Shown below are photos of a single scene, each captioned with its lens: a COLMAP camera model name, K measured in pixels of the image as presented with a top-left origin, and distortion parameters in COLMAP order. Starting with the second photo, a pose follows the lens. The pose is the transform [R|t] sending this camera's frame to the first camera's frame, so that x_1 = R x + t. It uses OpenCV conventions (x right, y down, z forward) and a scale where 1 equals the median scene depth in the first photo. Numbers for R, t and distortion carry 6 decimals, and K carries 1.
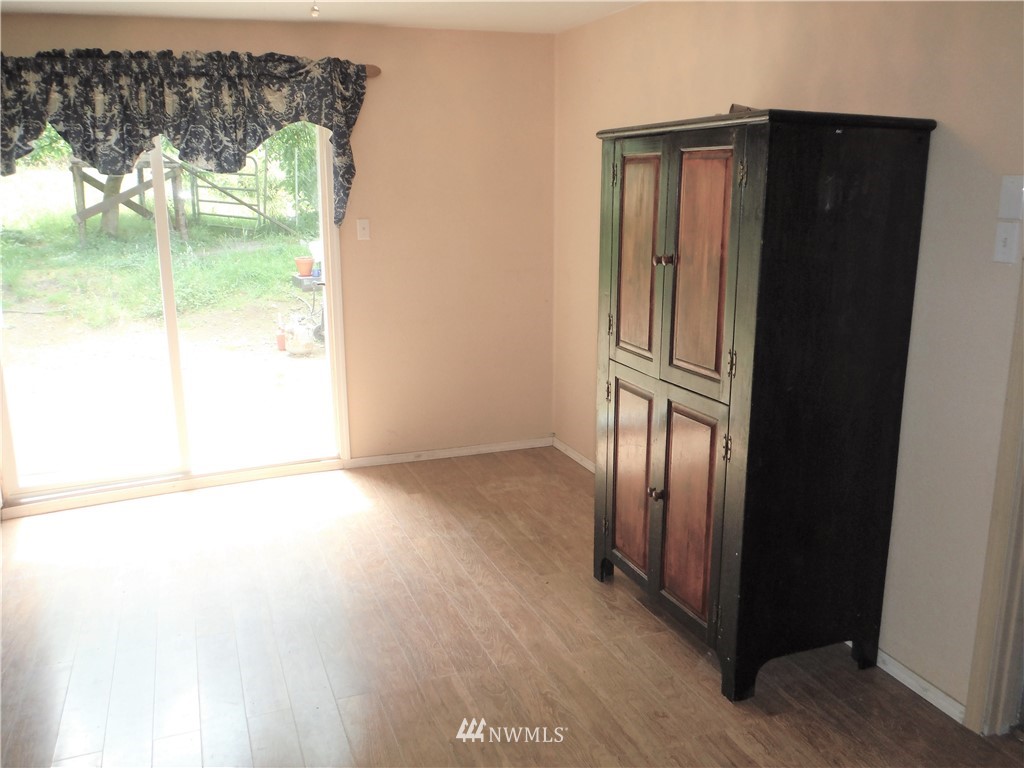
lens RADIAL K [[865.9, 0, 514.0], [0, 865.9, 387.6], [0, 0, 1]] dist [-0.067762, 0.044037]
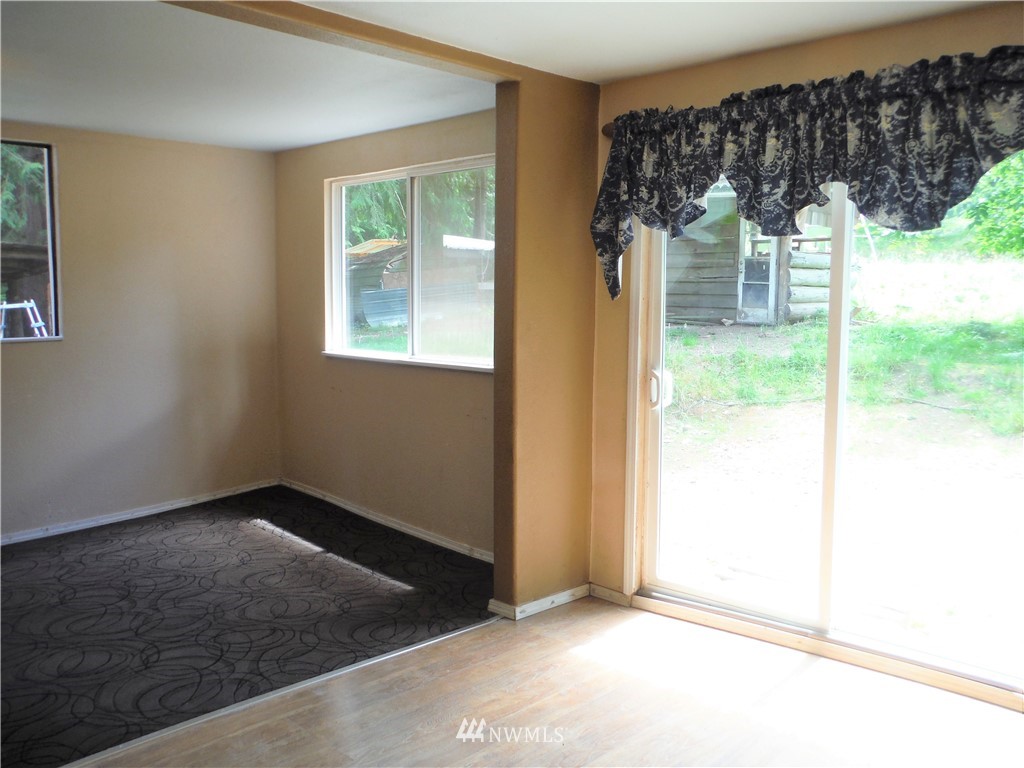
lens RADIAL K [[865.9, 0, 516.6], [0, 865.9, 377.5], [0, 0, 1]] dist [-0.067762, 0.044037]
pose [[0.424391, 0.105454, -0.899317, 0.168986], [-0.217961, 0.975889, 0.011576, -0.074619], [0.878854, 0.191103, 0.437144, 0.452885]]
